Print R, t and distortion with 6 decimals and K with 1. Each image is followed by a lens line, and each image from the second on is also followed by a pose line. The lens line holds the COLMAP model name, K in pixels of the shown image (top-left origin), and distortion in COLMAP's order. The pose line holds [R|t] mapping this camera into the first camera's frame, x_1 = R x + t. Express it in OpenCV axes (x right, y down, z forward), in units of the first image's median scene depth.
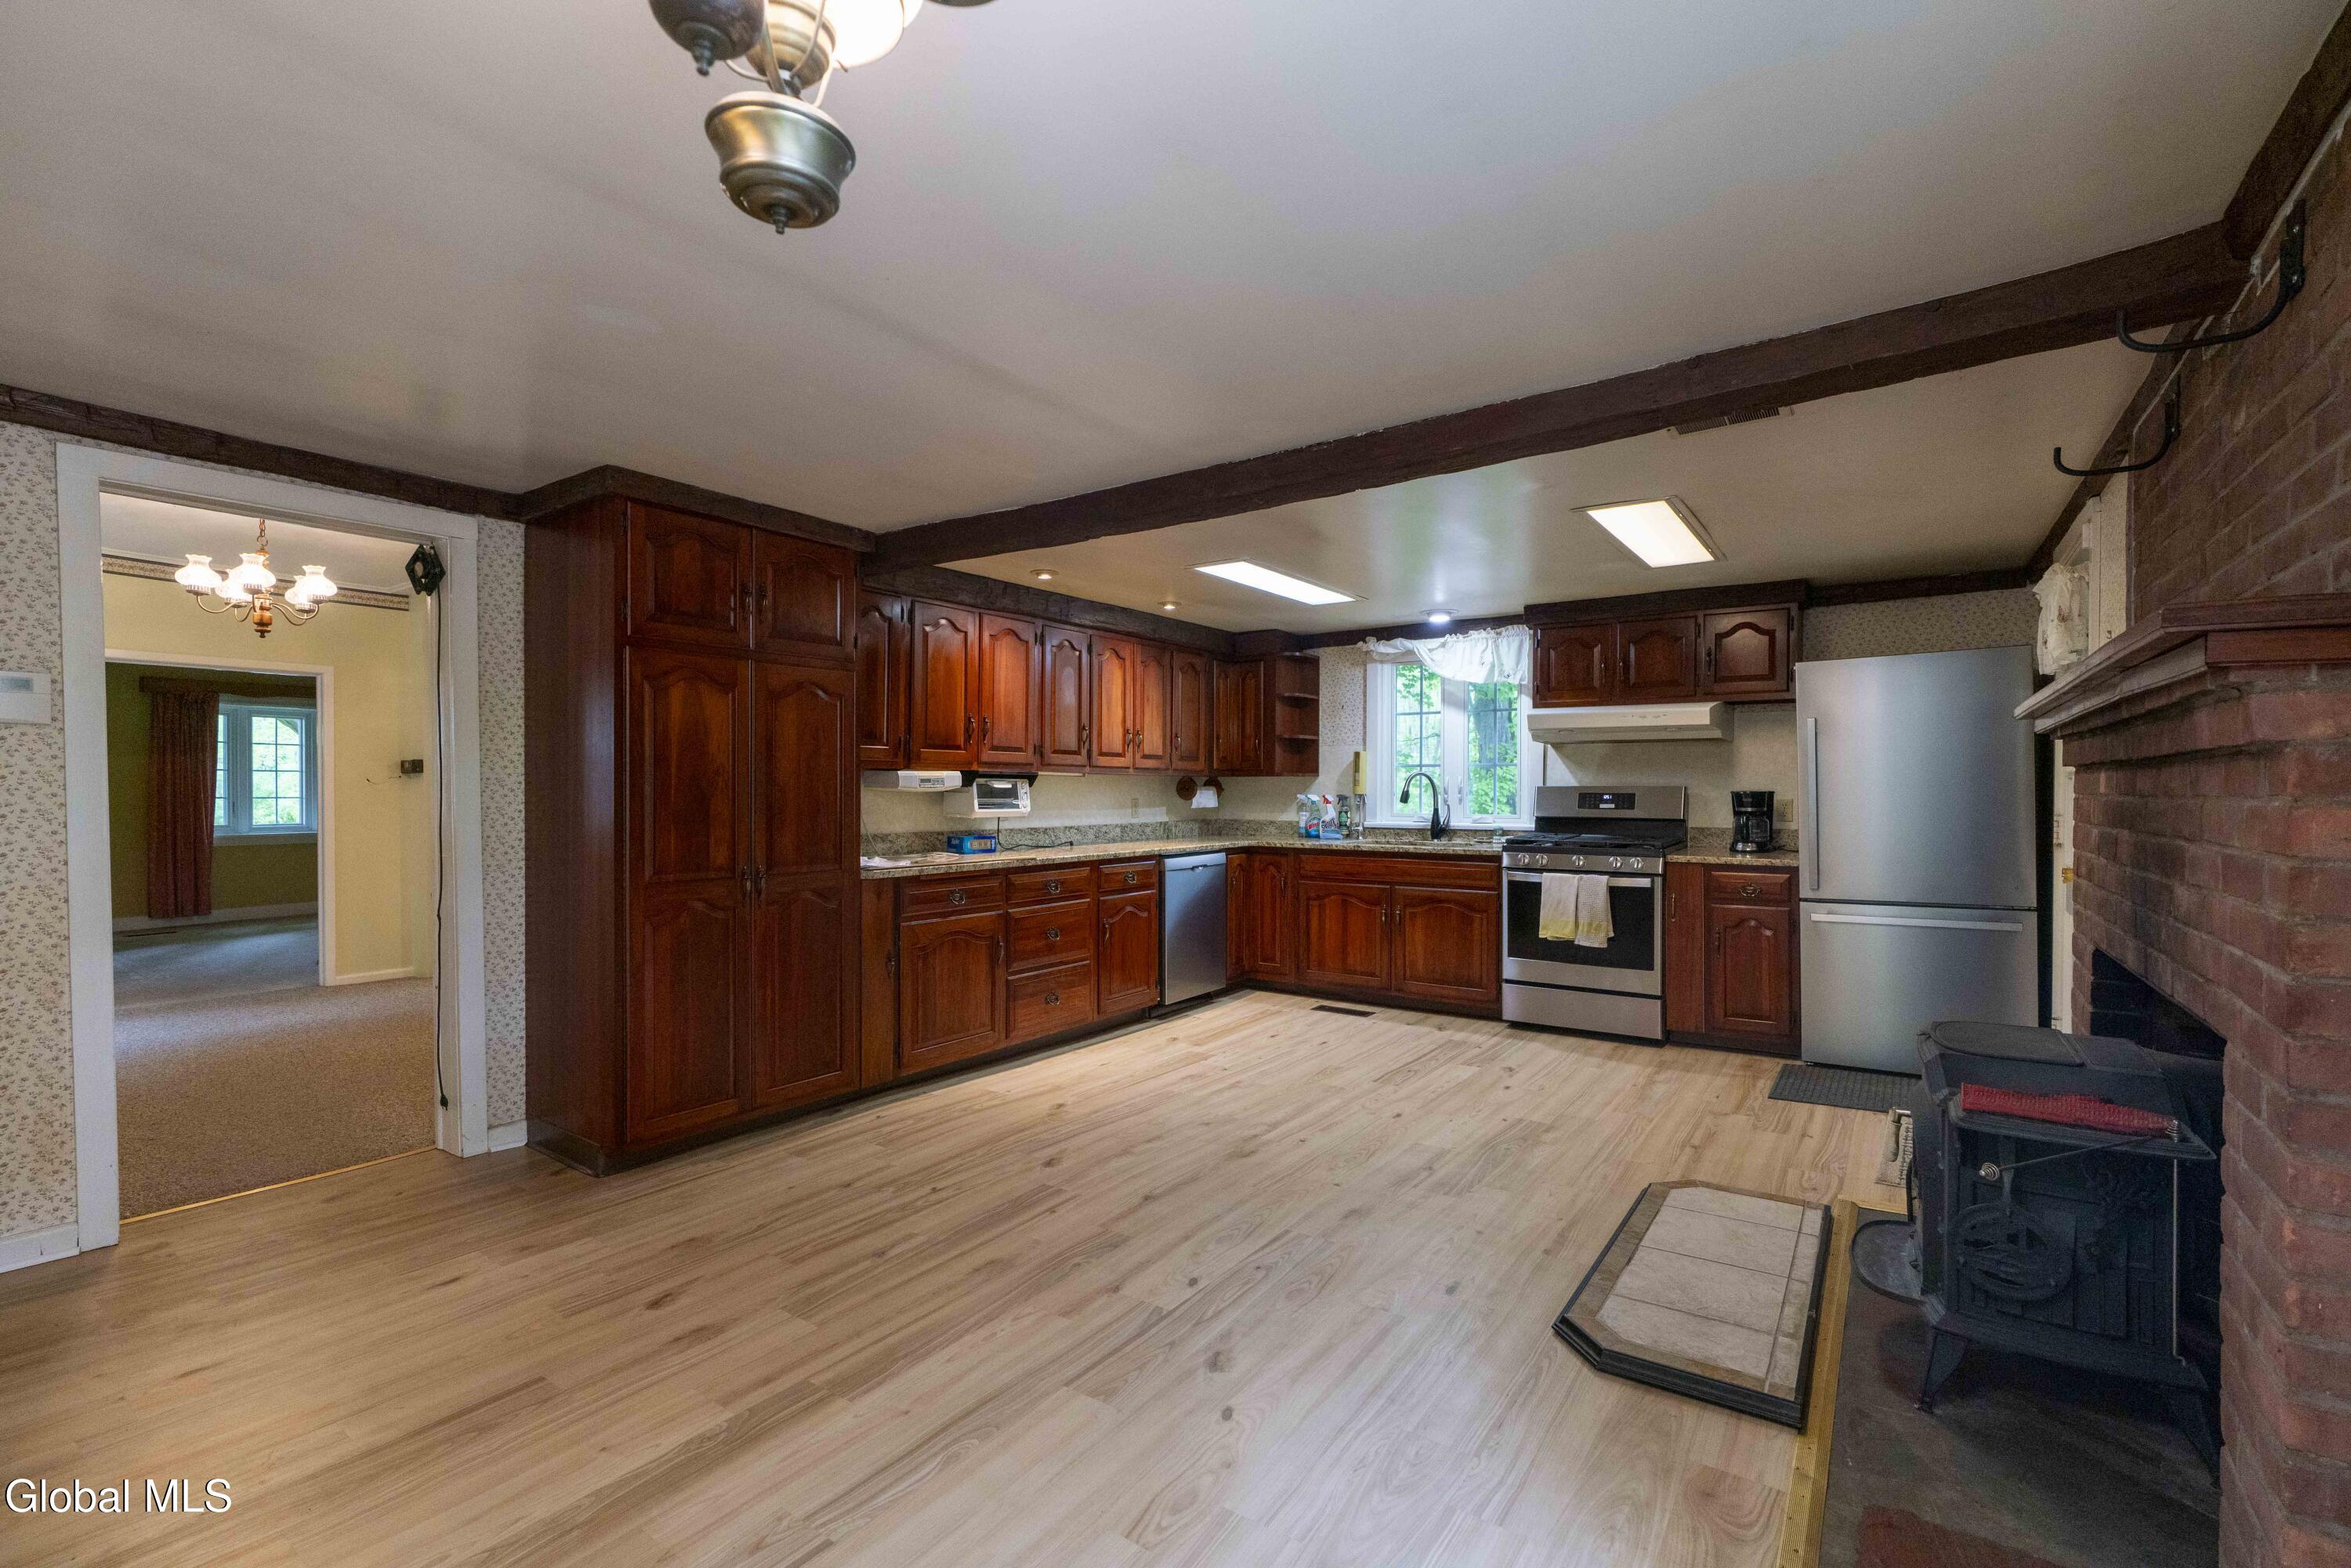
lens RADIAL K [[1044.4, 0, 1136.4], [0, 1044.4, 803.8], [0, 0, 1]] dist [-0.007911, 0.003701]
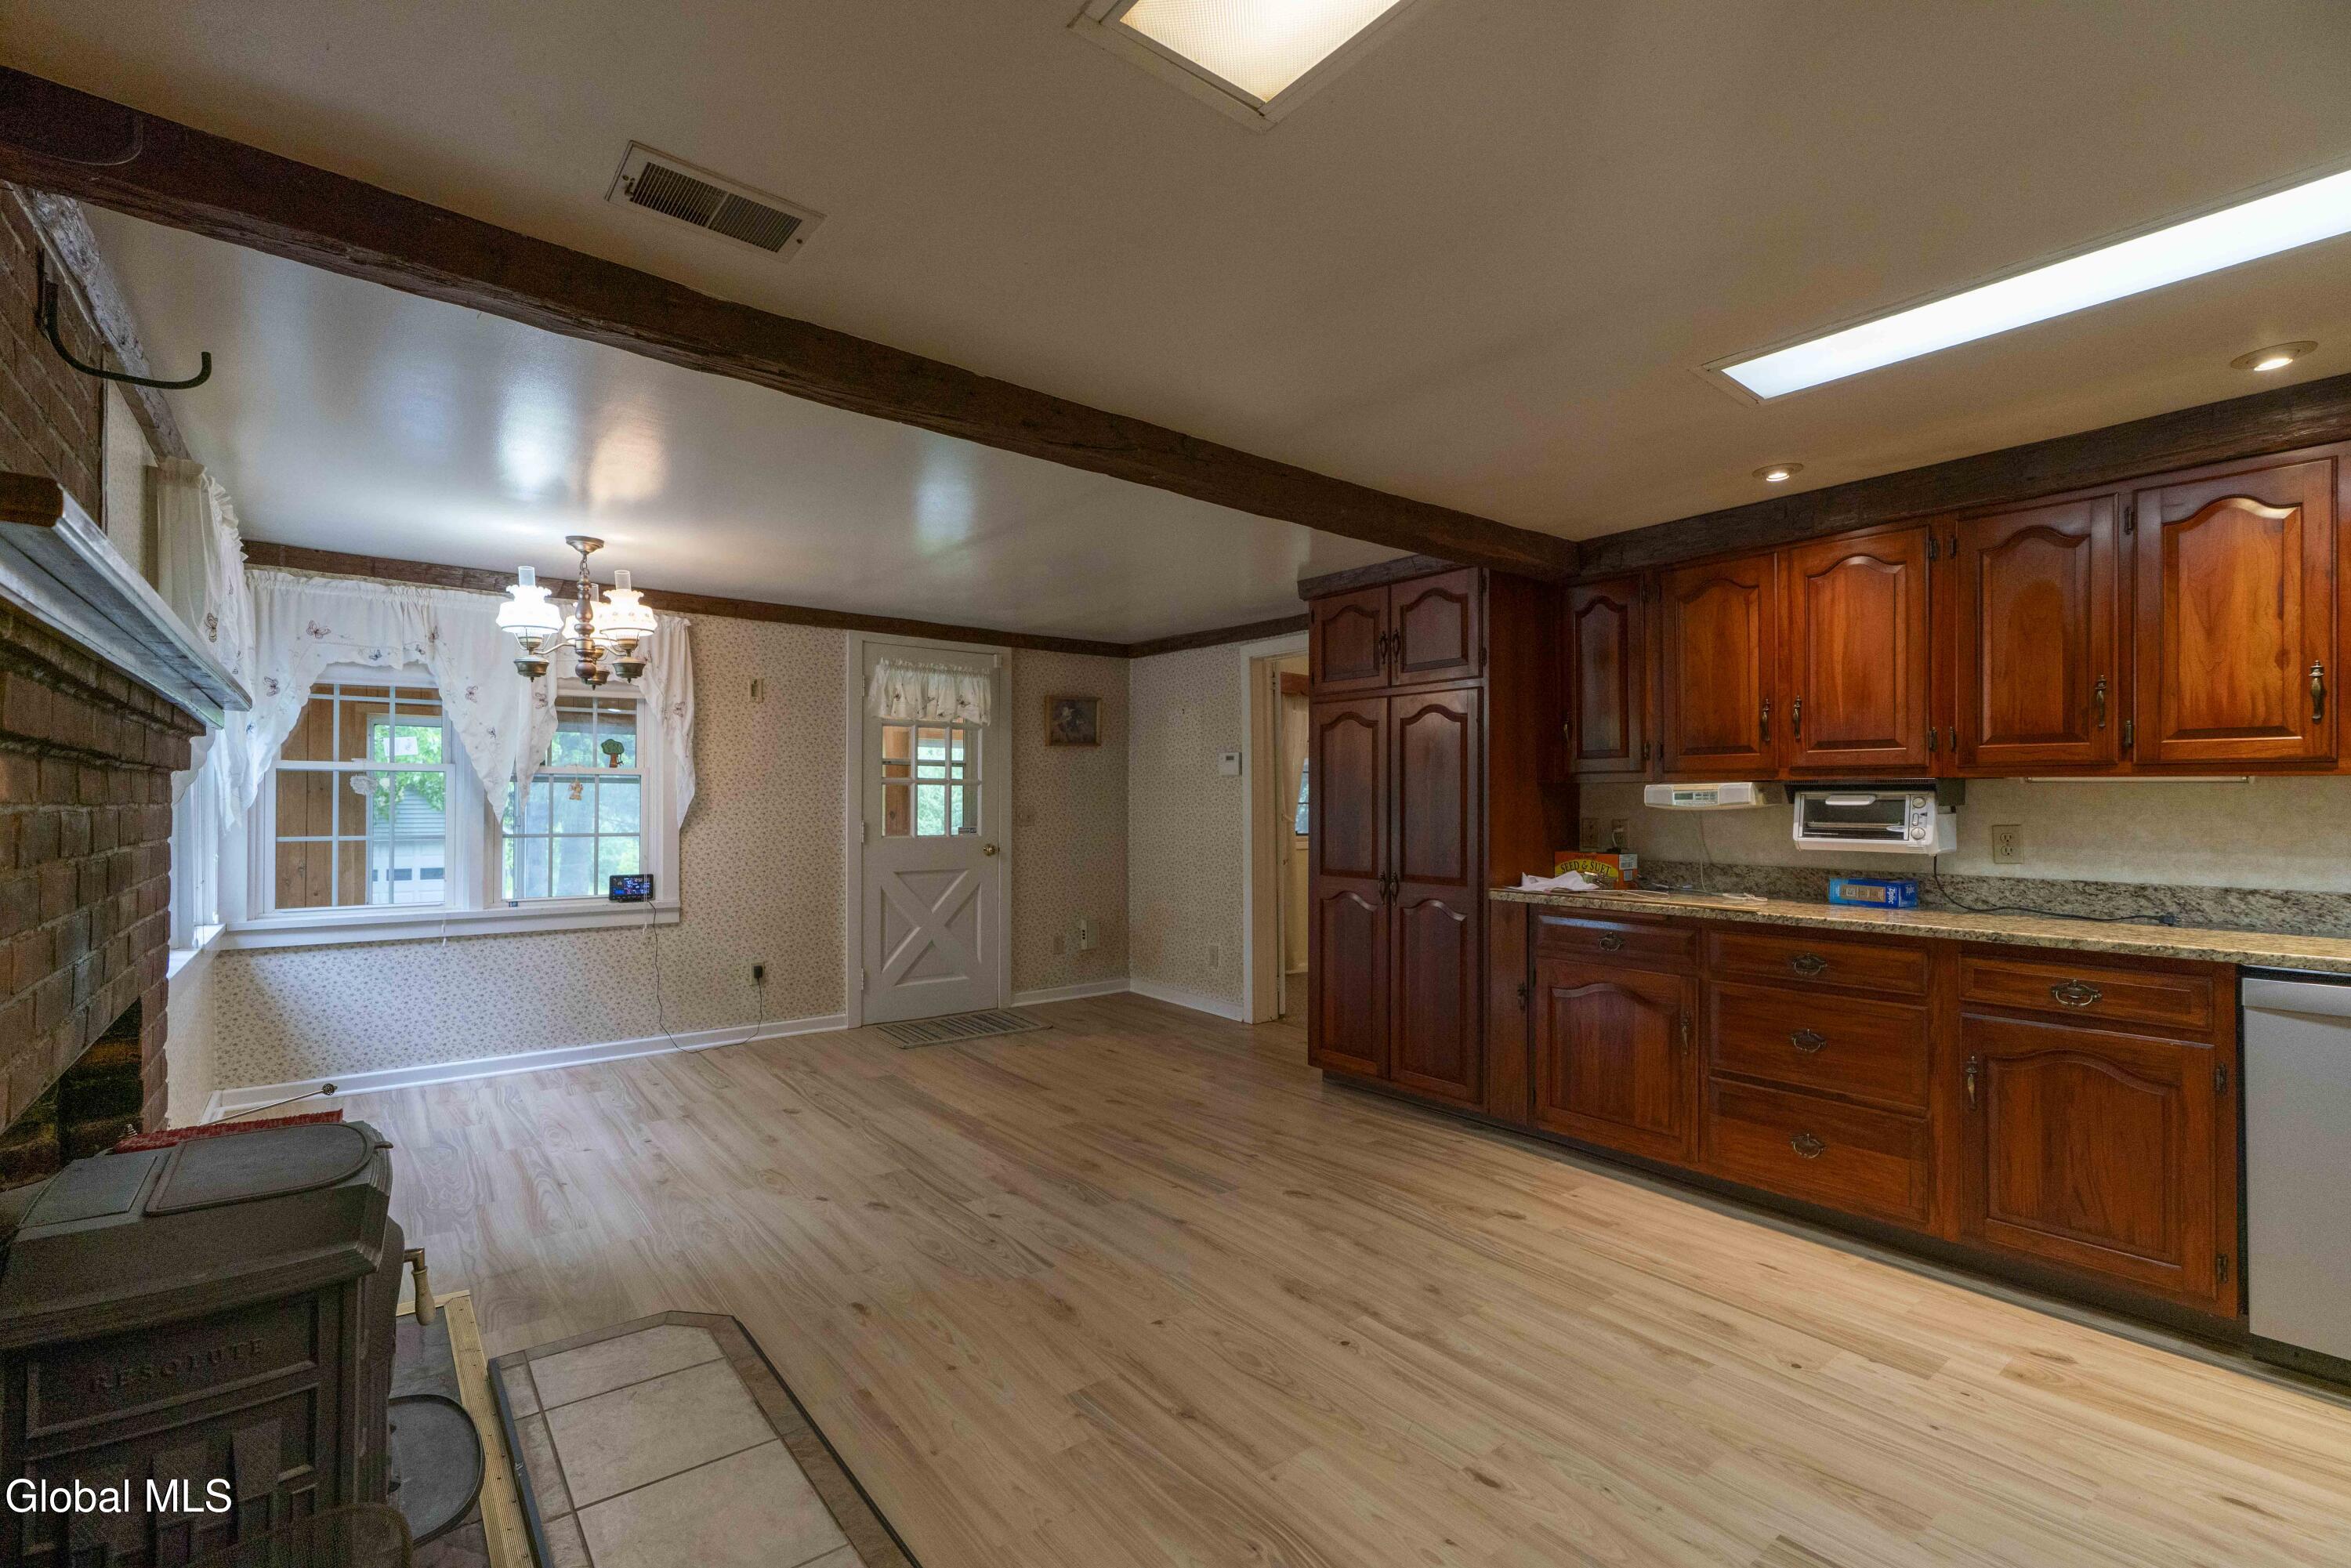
lens RADIAL K [[1044.4, 0, 1190.2], [0, 1044.4, 801.8], [0, 0, 1]] dist [-0.007911, 0.003701]
pose [[-0.252372, -0.006720, -0.967607, 0.826139], [-0.019791, 0.999803, -0.001781, -0.011403], [0.967428, 0.018701, -0.252455, 1.080389]]
